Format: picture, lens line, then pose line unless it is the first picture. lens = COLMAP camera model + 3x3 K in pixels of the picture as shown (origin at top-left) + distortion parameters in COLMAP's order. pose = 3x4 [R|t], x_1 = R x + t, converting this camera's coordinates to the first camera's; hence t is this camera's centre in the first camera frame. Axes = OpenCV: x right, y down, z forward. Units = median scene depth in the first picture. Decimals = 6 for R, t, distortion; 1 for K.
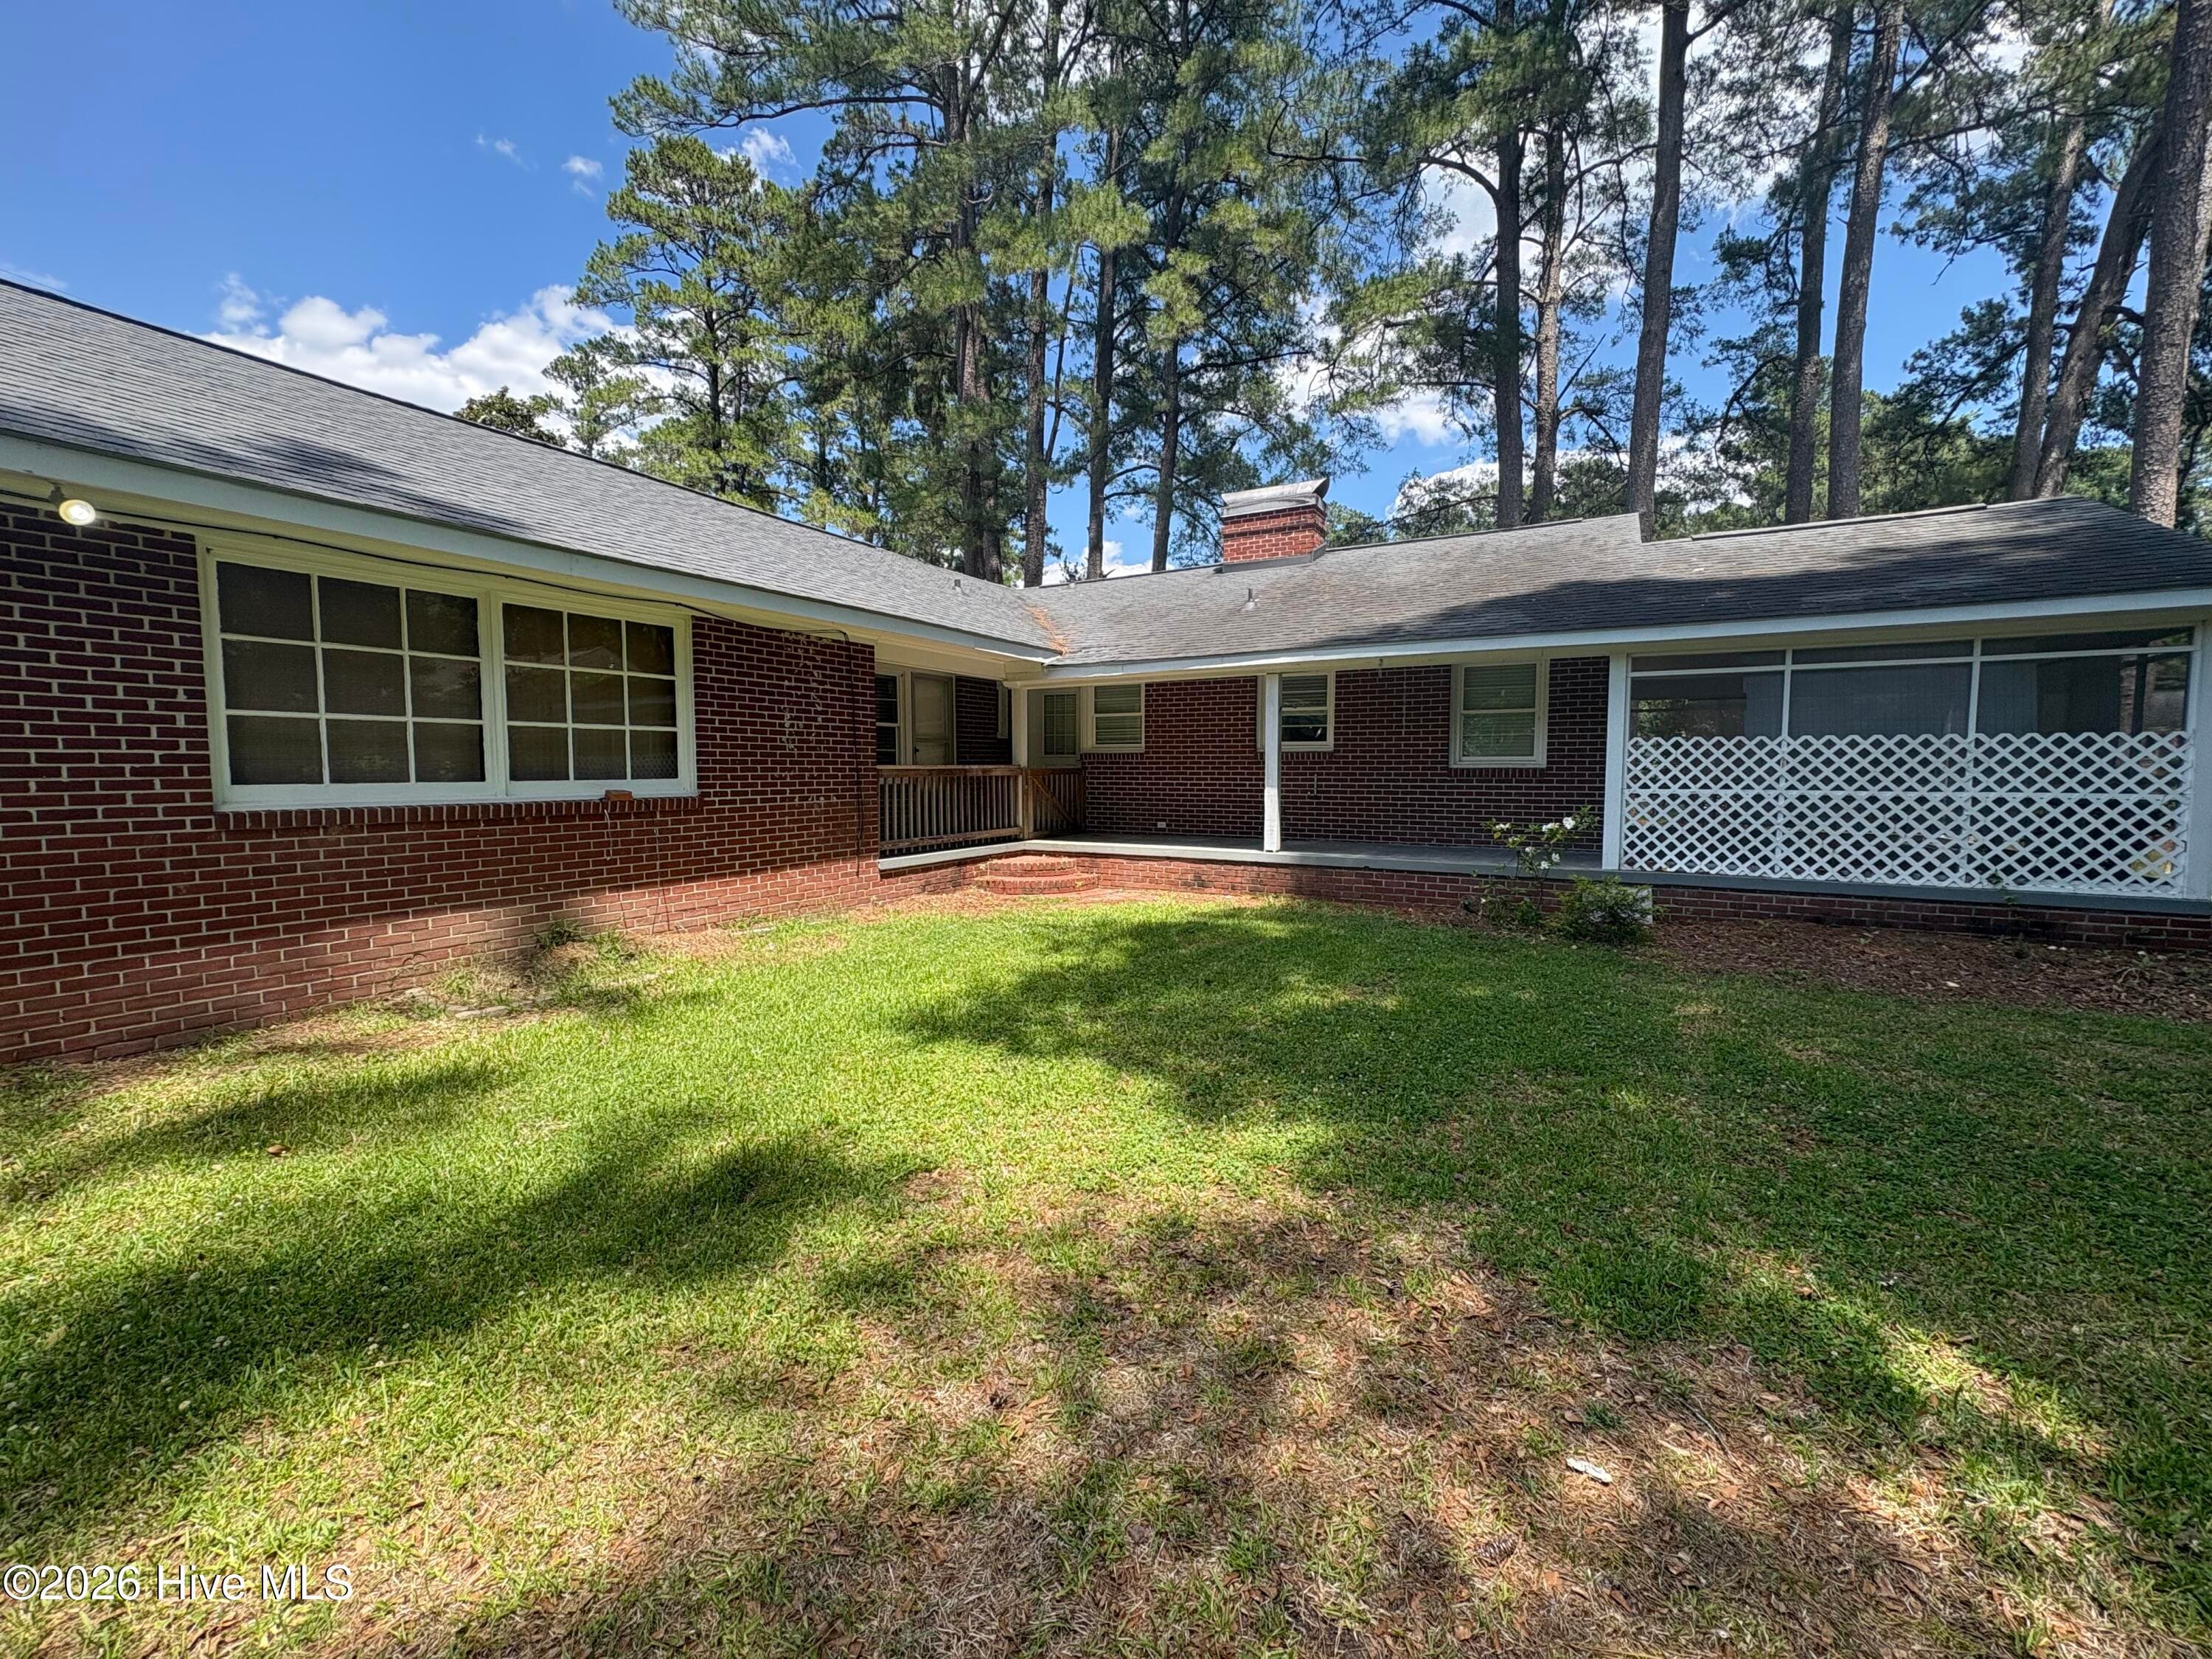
lens RADIAL K [[880.3, 0, 1106.0], [0, 880.3, 829.5], [0, 0, 1]] dist [0.000098, 0.000107]
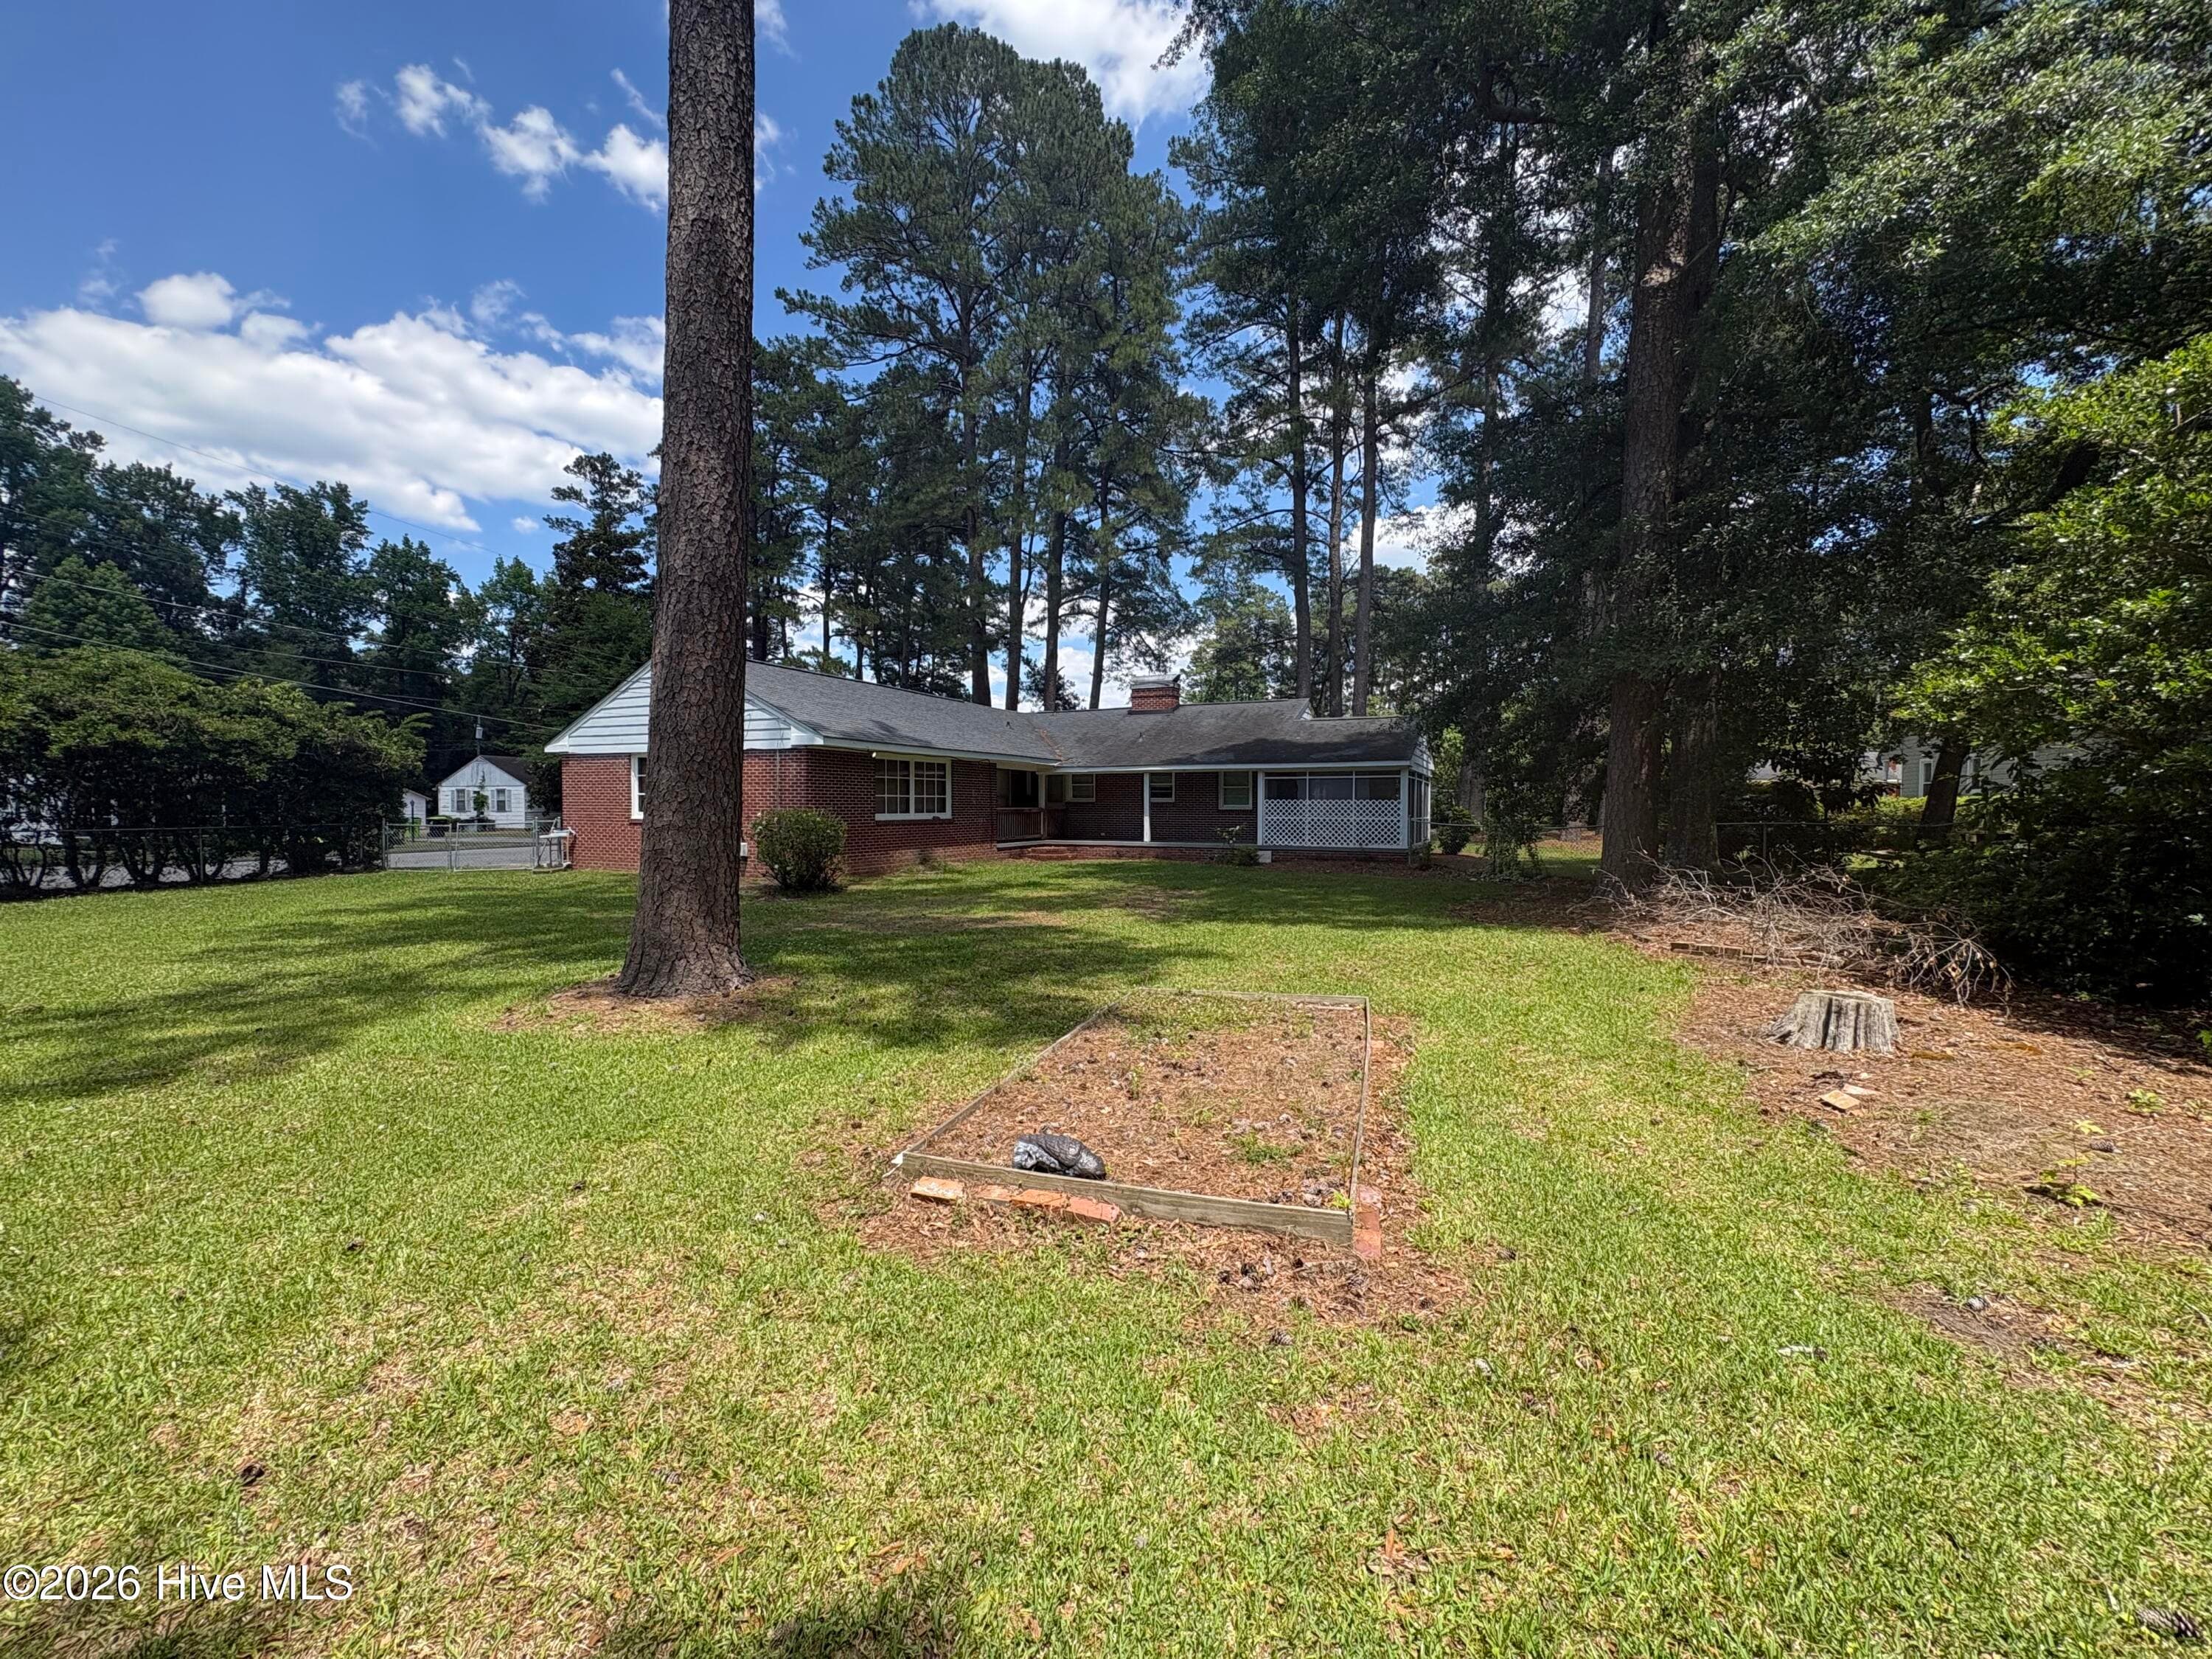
lens RADIAL K [[1791.7, 0, 1106.0], [0, 1791.7, 829.5], [0, 0, 1]] dist [-0.006218, 0.007570]
pose [[0.996362, 0.001761, 0.085200, -0.435888], [0.002881, 0.998519, -0.054335, 0.312738], [-0.085170, 0.054383, 0.994881, -4.815799]]
